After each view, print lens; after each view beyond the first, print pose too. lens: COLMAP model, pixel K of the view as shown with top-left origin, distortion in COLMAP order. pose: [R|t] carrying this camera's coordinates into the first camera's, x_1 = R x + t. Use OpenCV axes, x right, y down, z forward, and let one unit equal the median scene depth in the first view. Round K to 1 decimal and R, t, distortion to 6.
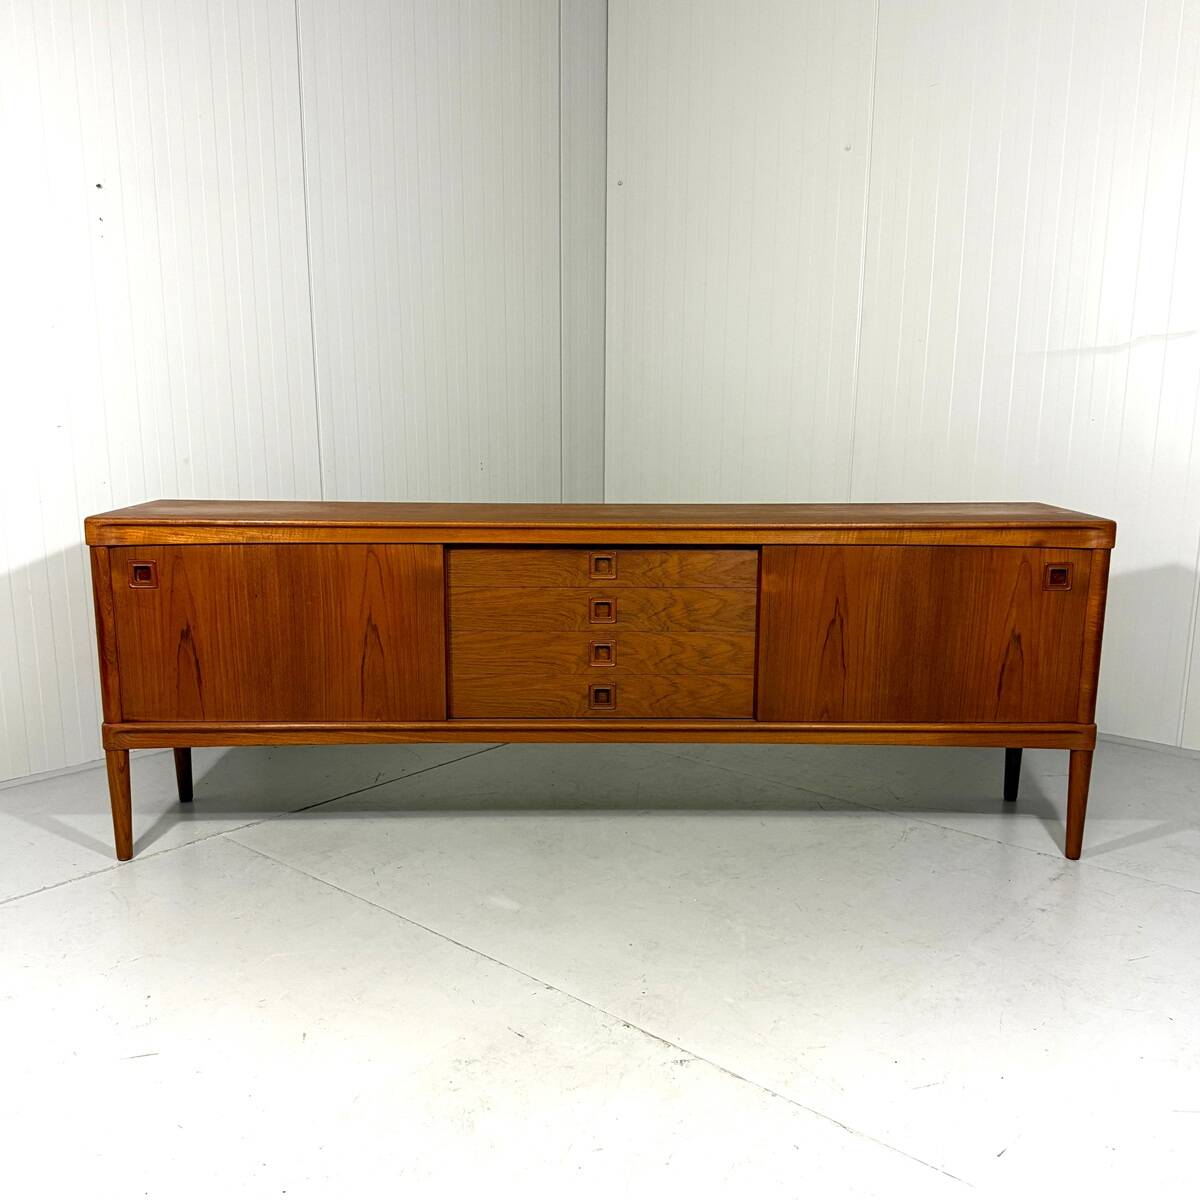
lens RADIAL K [[1146.9, 0, 603.5], [0, 1146.9, 641.1], [0, 0, 1]] dist [0.076830, 0.000000]
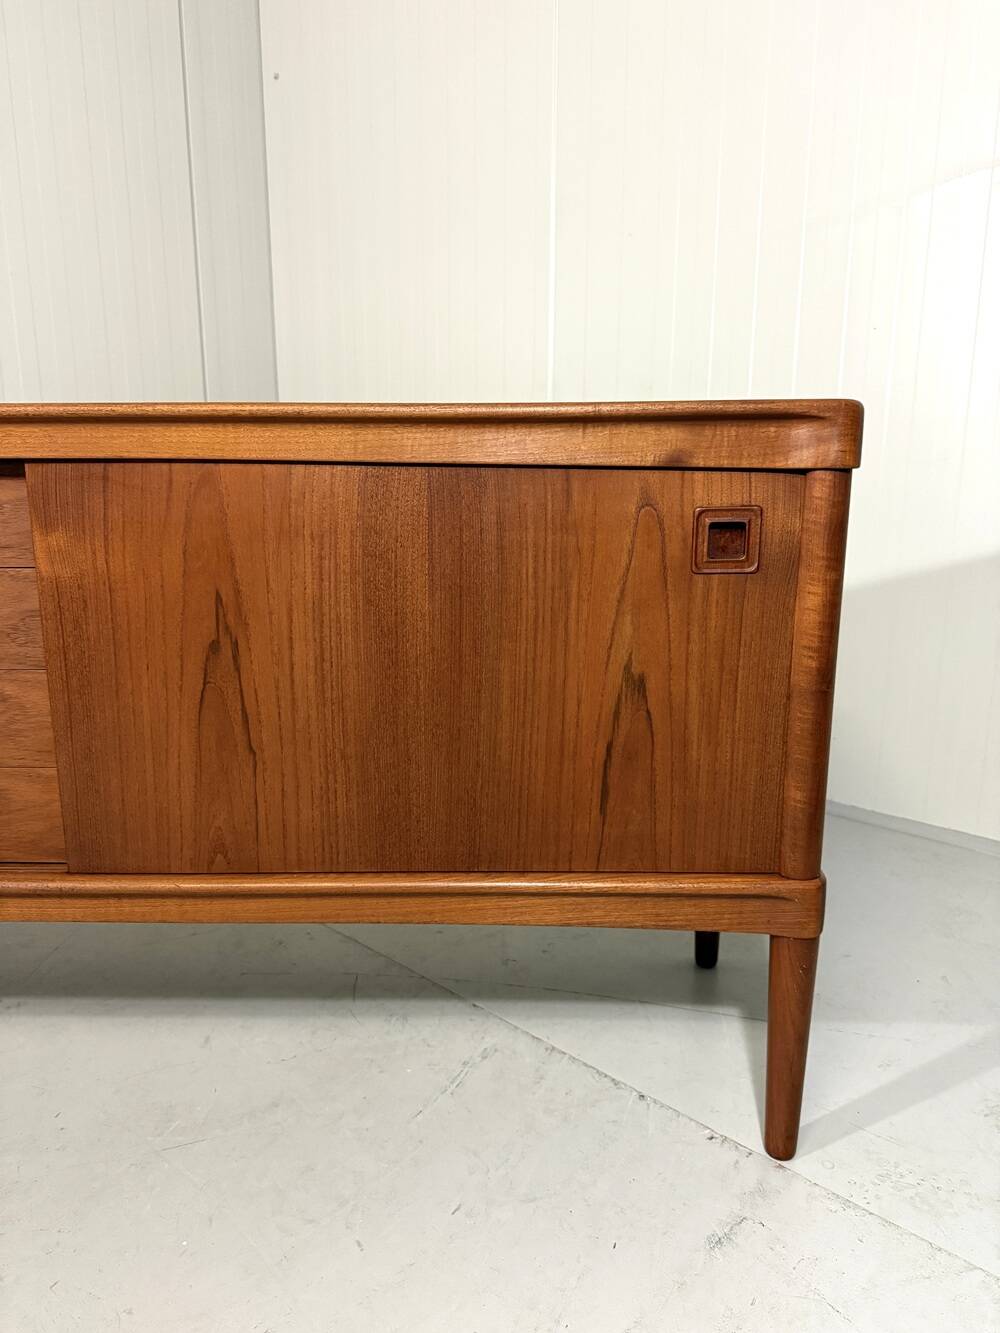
lens RADIAL K [[944.7, 0, 509.1], [0, 944.7, 675.3], [0, 0, 1]] dist [0.051017, -0.069772]
pose [[0.999810, -0.000632, -0.019486, 0.316826], [0.000862, 0.999930, 0.011772, -0.010240], [0.019477, -0.011787, 0.999741, 0.648864]]
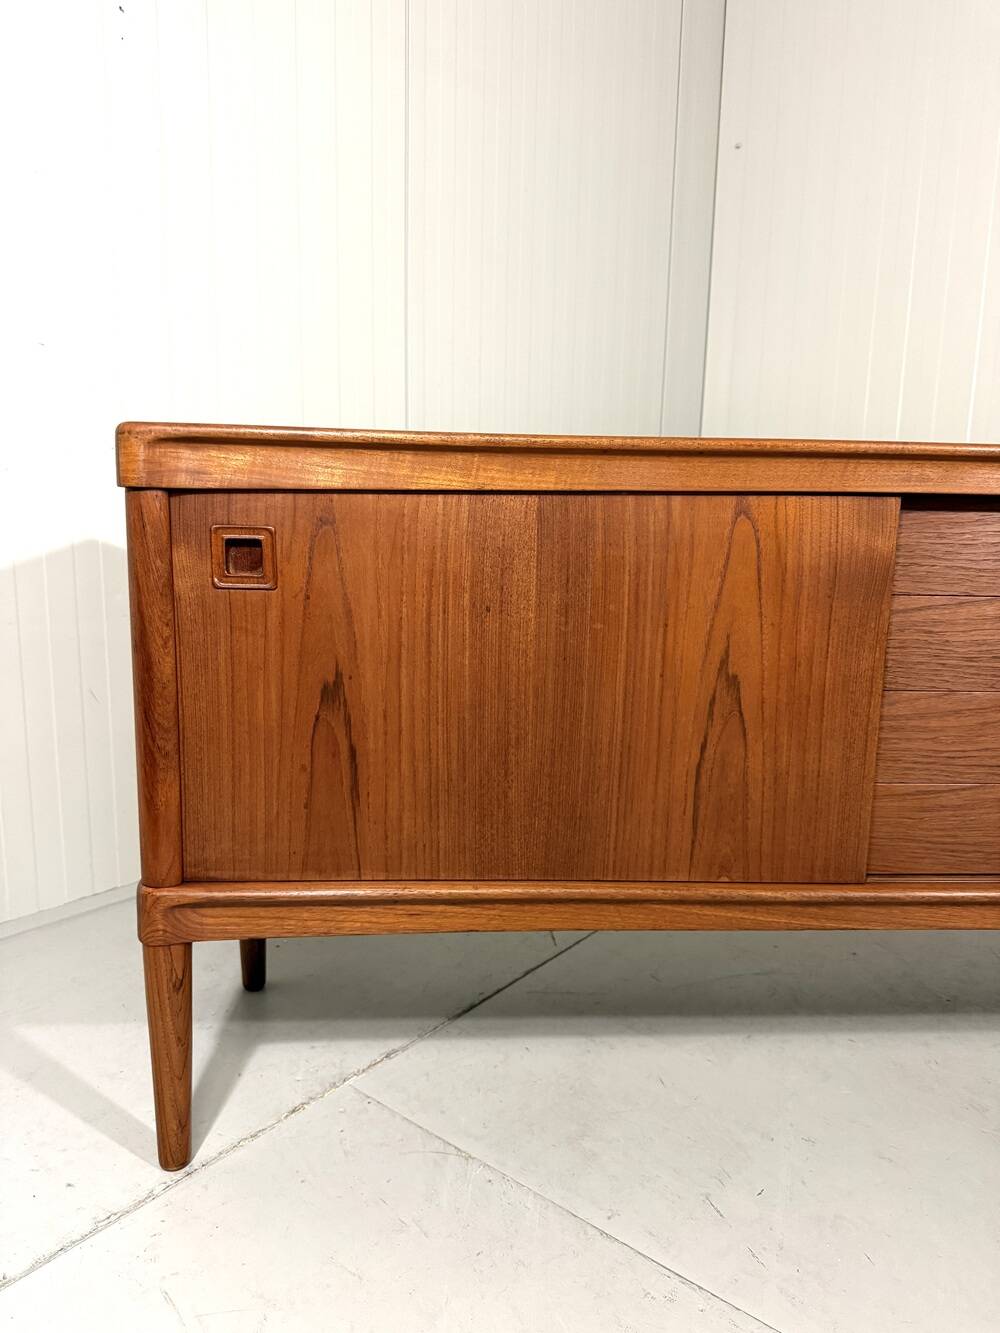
lens RADIAL K [[944.7, 0, 490.0], [0, 944.7, 676.0], [0, 0, 1]] dist [0.051017, -0.069772]
pose [[0.999557, 0.008553, 0.028509, -0.306261], [-0.007523, 0.999322, -0.036053, 0.000561], [-0.028798, 0.035823, 0.998943, 0.622328]]
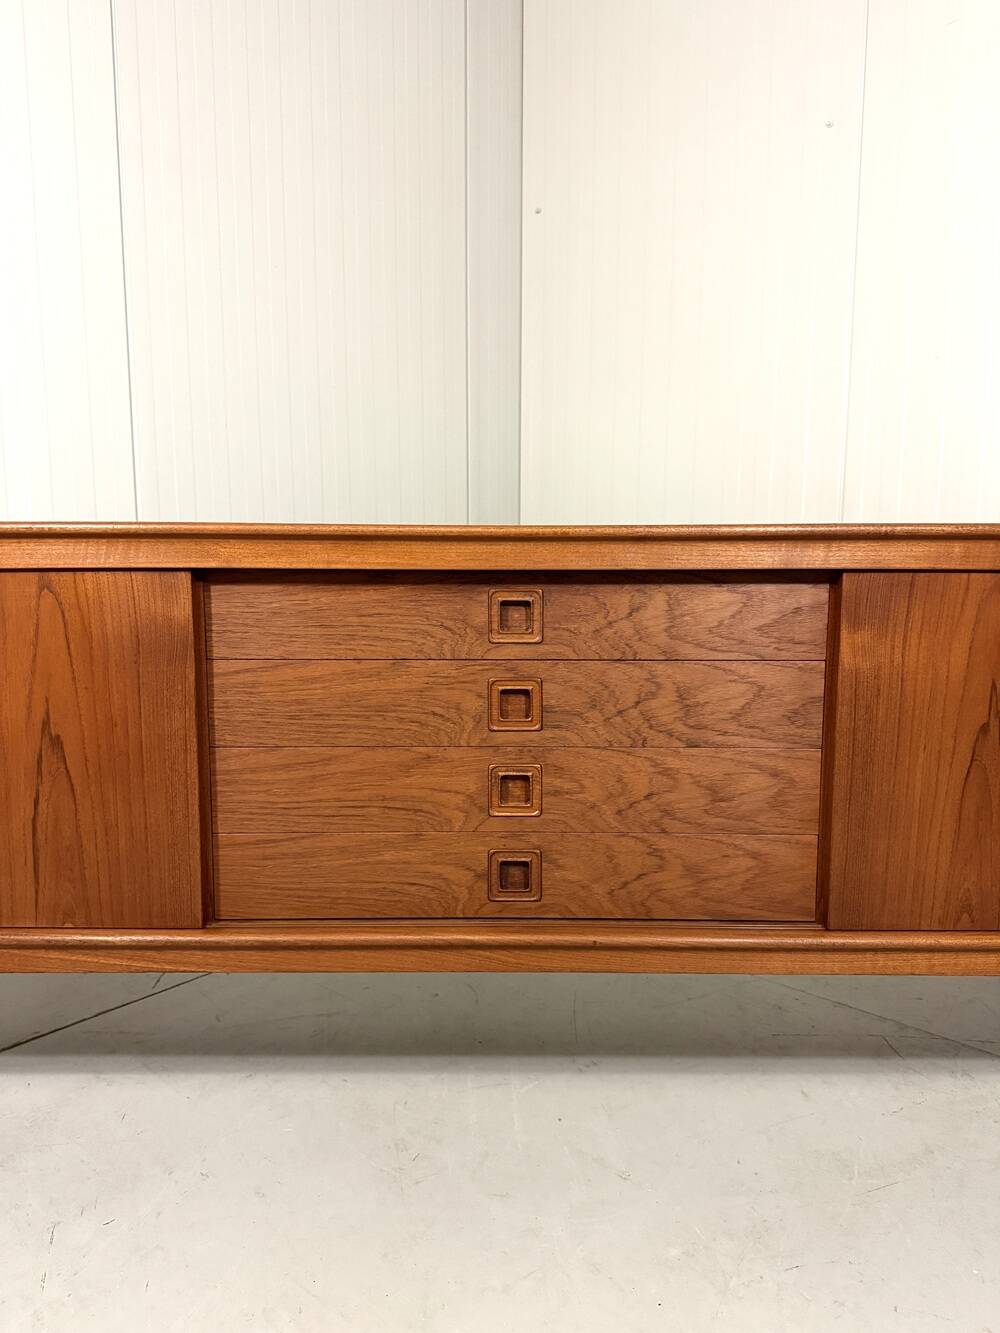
lens RADIAL K [[944.7, 0, 503.7], [0, 944.7, 674.2], [0, 0, 1]] dist [0.051017, -0.069772]
pose [[0.999859, -0.001296, -0.016751, 0.001219], [0.000016, 0.997096, -0.076151, -0.009095], [0.016801, 0.076139, 0.996956, 0.588490]]
